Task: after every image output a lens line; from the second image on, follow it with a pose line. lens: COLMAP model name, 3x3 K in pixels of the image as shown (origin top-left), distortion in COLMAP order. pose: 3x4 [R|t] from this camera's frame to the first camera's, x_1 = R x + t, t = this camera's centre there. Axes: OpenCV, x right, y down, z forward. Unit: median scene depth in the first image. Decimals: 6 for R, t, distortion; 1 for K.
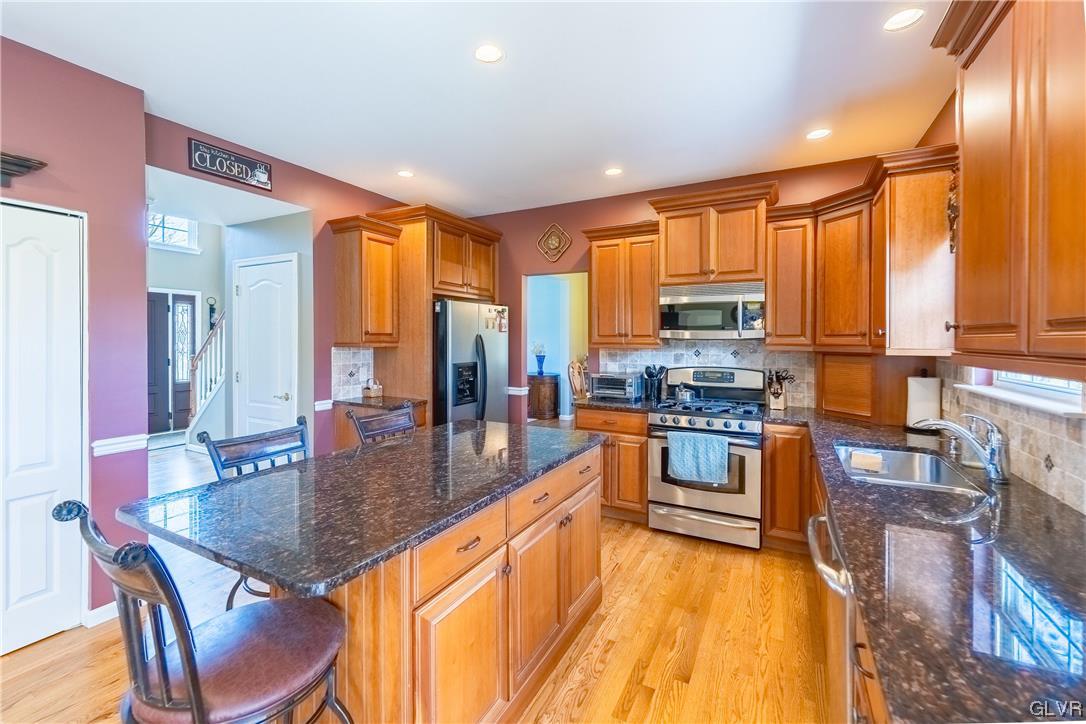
lens RADIAL K [[445.0, 0, 549.3], [0, 445.0, 341.5], [0, 0, 1]] dist [0.003344, 0.000667]
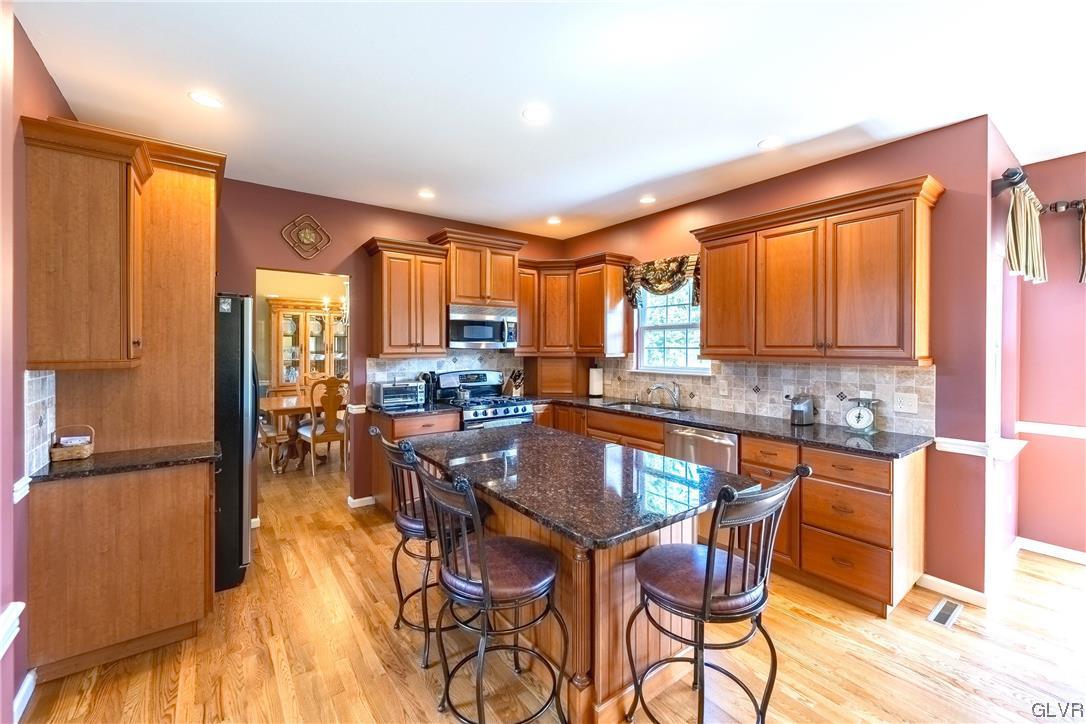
lens RADIAL K [[445.0, 0, 550.3], [0, 445.0, 350.3], [0, 0, 1]] dist [0.003344, 0.000667]
pose [[0.420951, -0.013645, 0.906981, -0.768368], [0.004892, 0.999906, 0.012773, -0.017283], [-0.907070, -0.000940, 0.420978, 0.294441]]
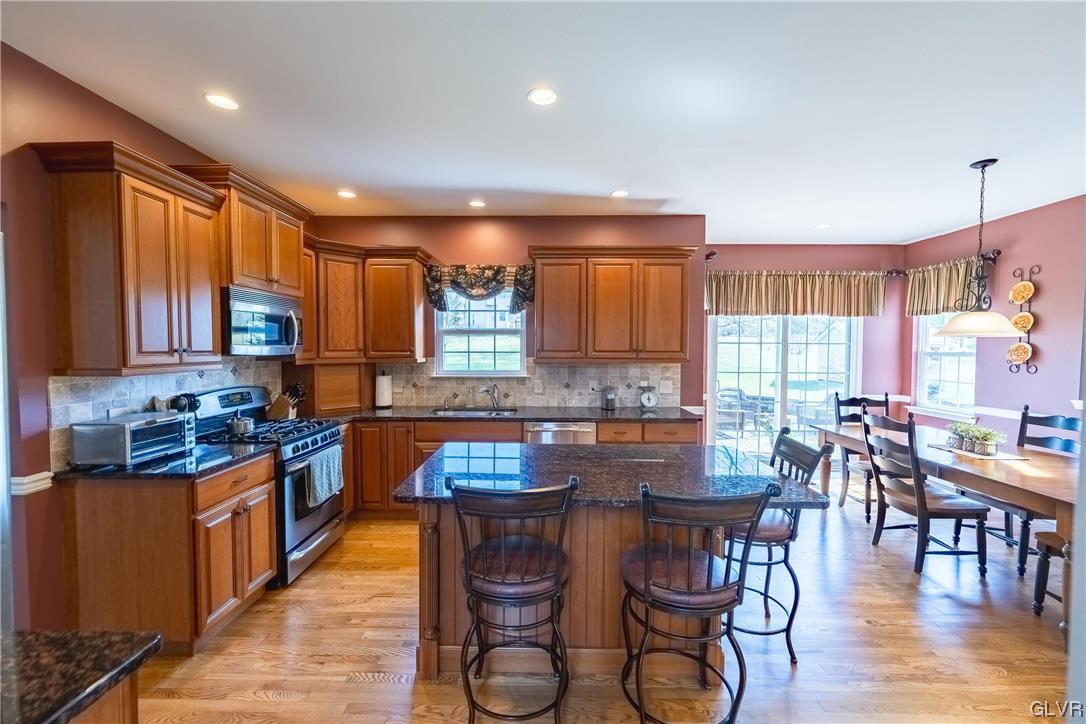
lens RADIAL K [[445.0, 0, 546.0], [0, 445.0, 361.7], [0, 0, 1]] dist [0.003344, 0.000667]
pose [[-0.449509, -0.033639, 0.892642, -0.725729], [-0.000432, 0.999299, 0.037441, -0.027214], [-0.893276, 0.016444, -0.449209, 0.948666]]
